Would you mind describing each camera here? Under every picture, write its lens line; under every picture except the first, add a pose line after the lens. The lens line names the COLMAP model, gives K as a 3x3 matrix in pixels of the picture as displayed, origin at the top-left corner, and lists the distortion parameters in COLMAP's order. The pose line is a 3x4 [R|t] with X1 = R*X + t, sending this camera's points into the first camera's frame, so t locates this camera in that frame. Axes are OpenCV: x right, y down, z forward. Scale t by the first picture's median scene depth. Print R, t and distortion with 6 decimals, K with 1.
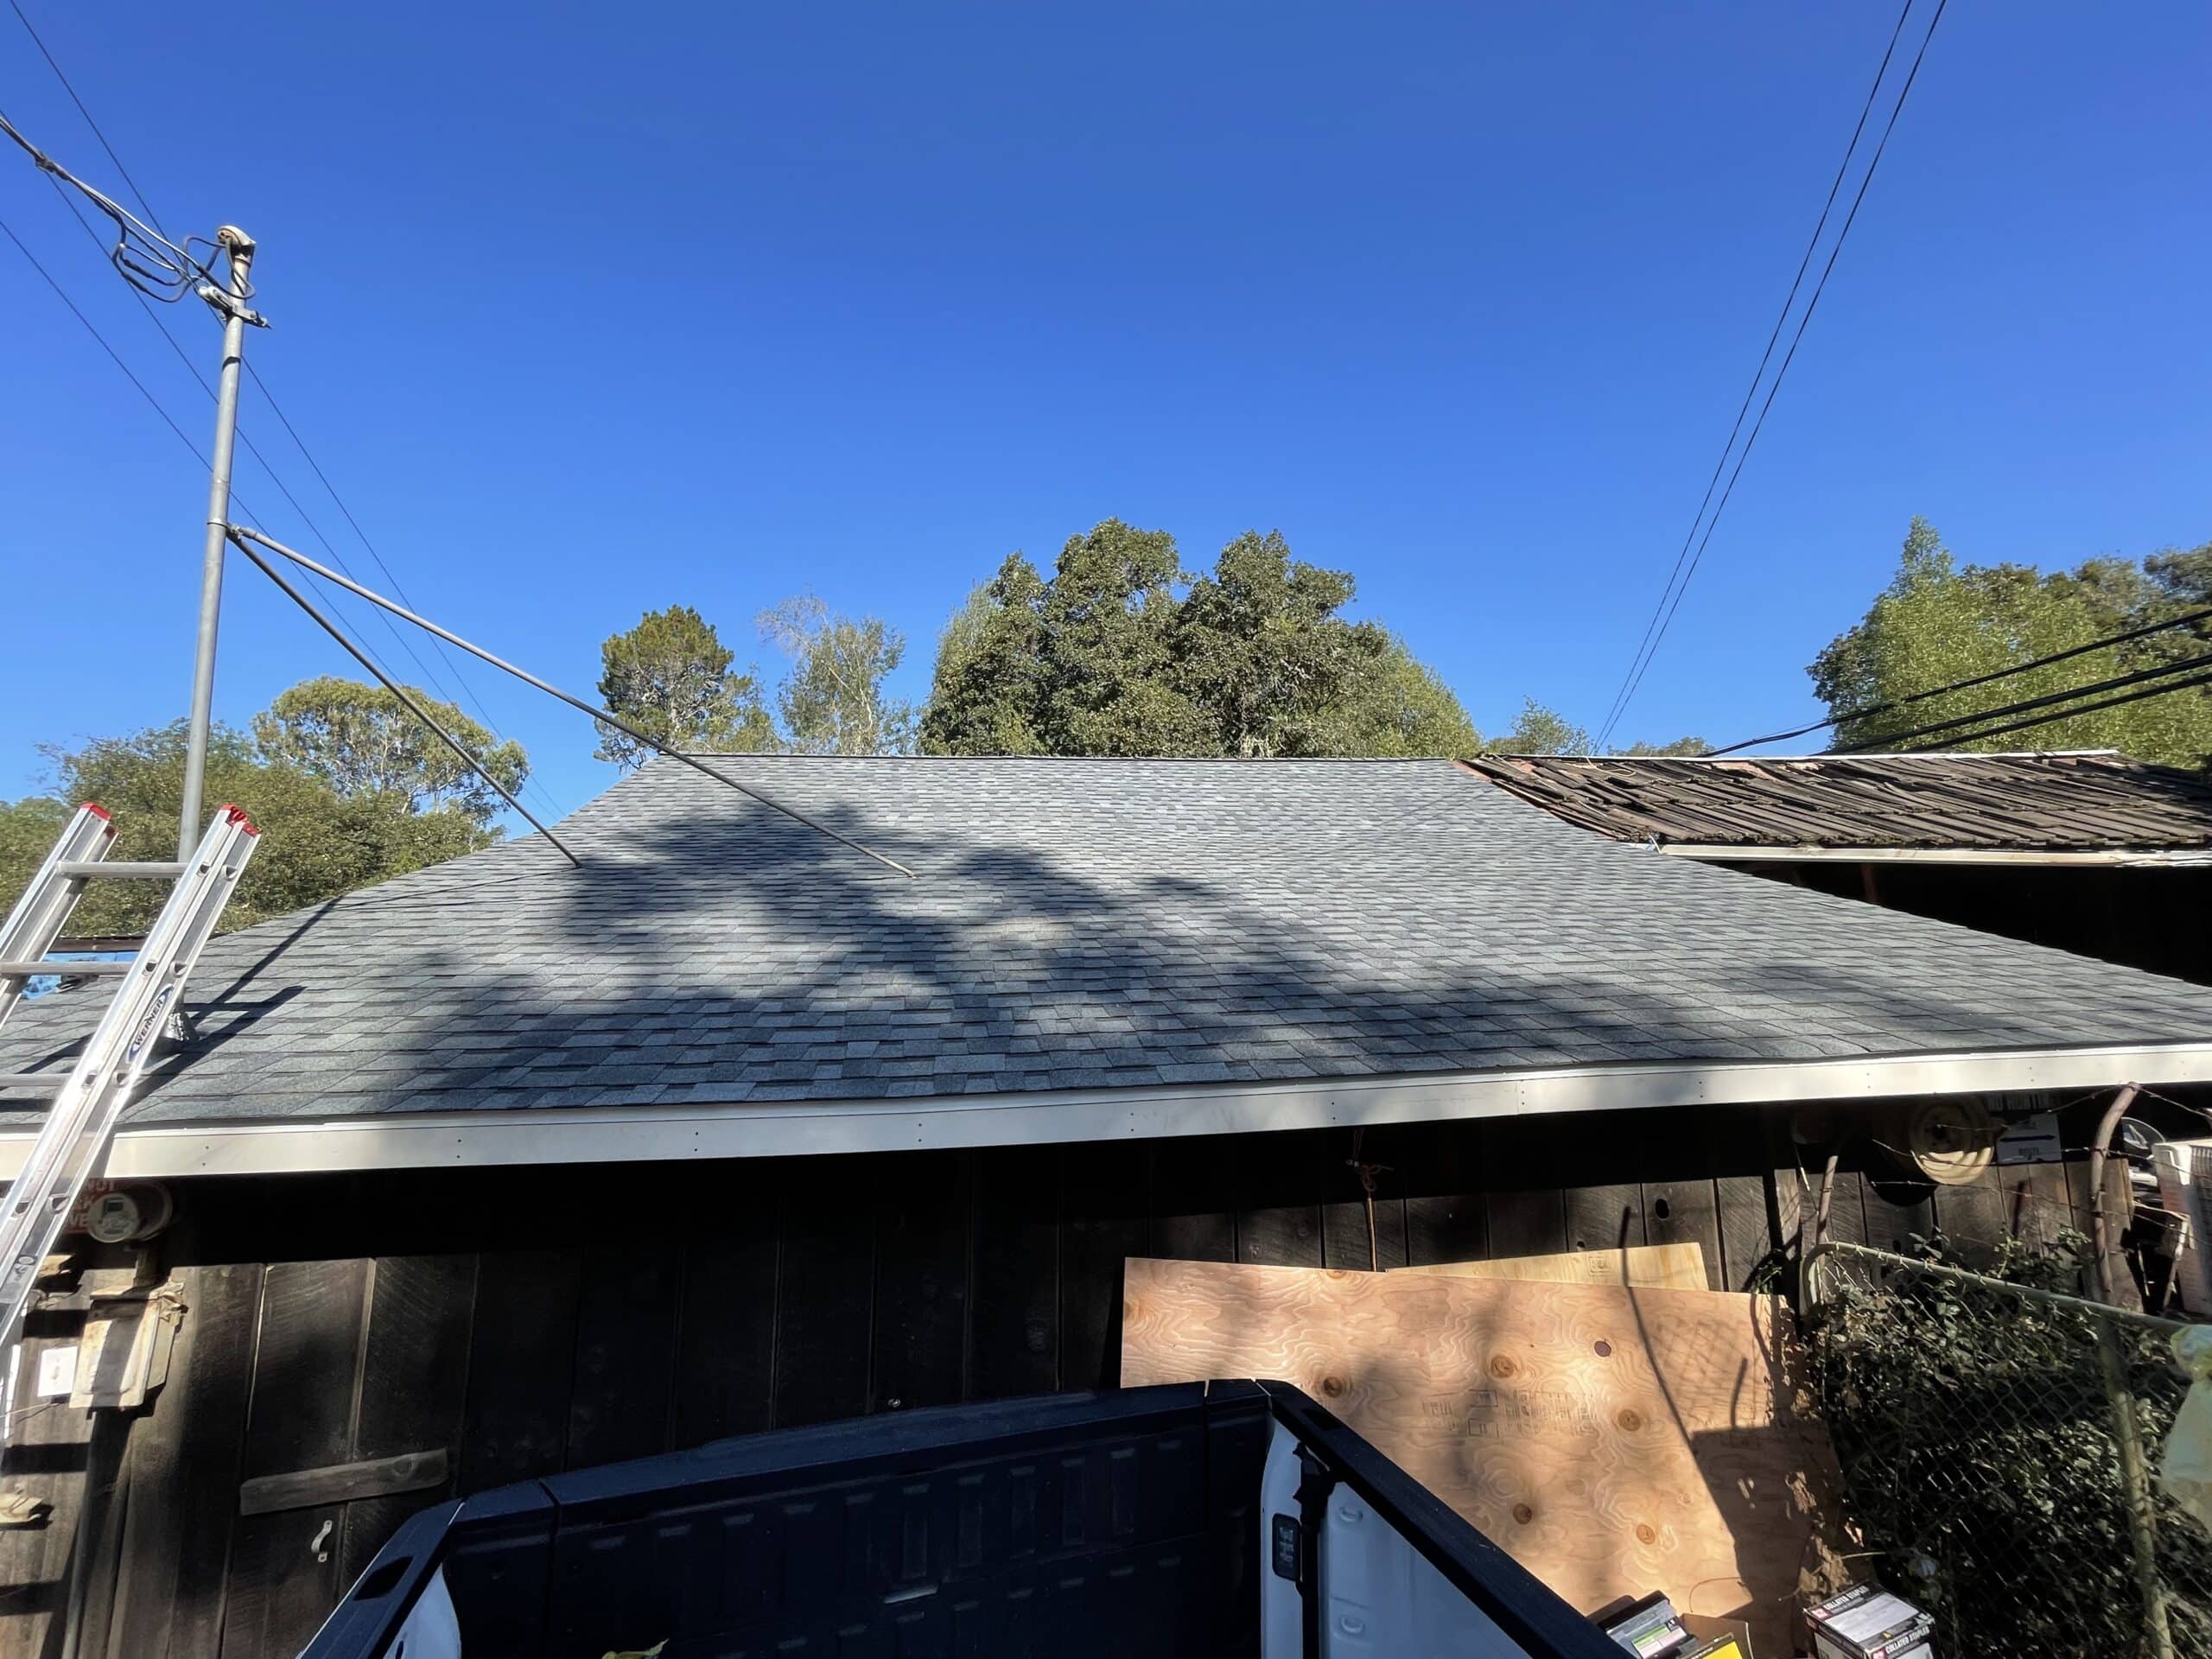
lens RADIAL K [[886.6, 0, 1106.0], [0, 886.6, 829.5], [0, 0, 1]] dist [-0.000205, -0.000006]
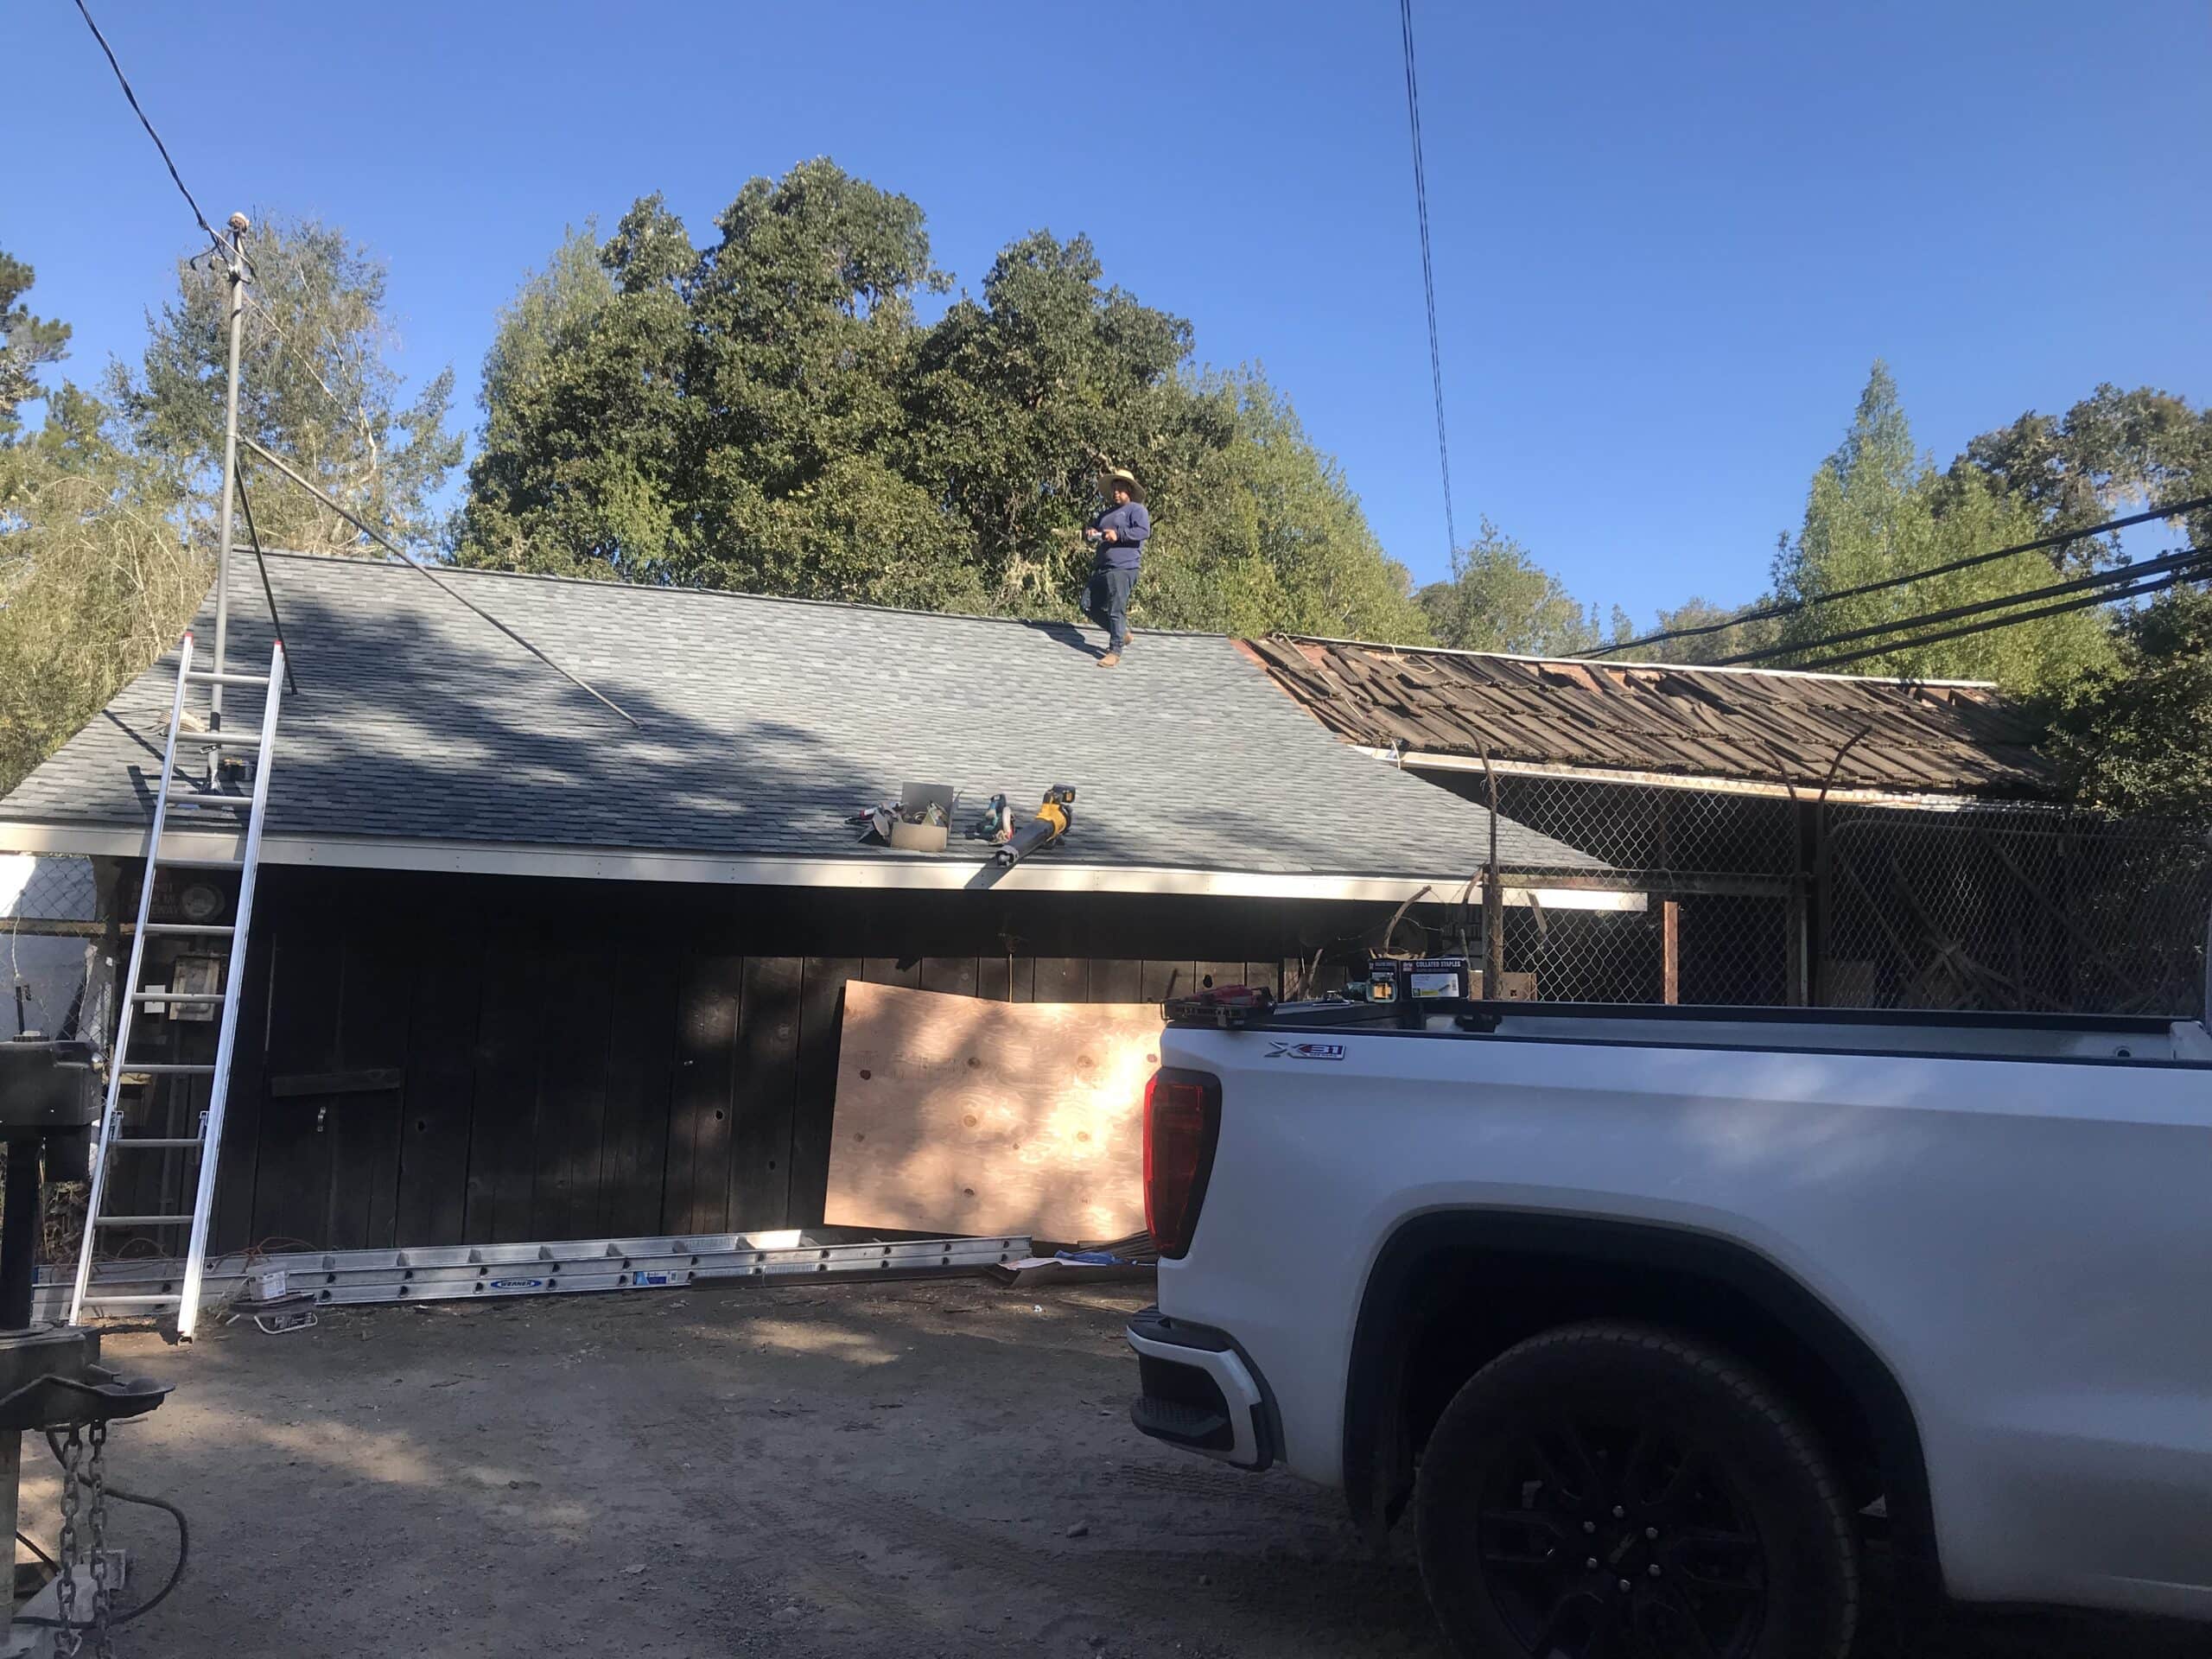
lens RADIAL K [[1821.3, 0, 1091.4], [0, 1821.3, 917.4], [0, 0, 1]] dist [0.078708, -0.141688]
pose [[0.980514, 0.050214, 0.189925, -0.028424], [-0.073119, 0.990603, 0.115582, -0.003559], [-0.182336, -0.127217, 0.974971, -0.355580]]
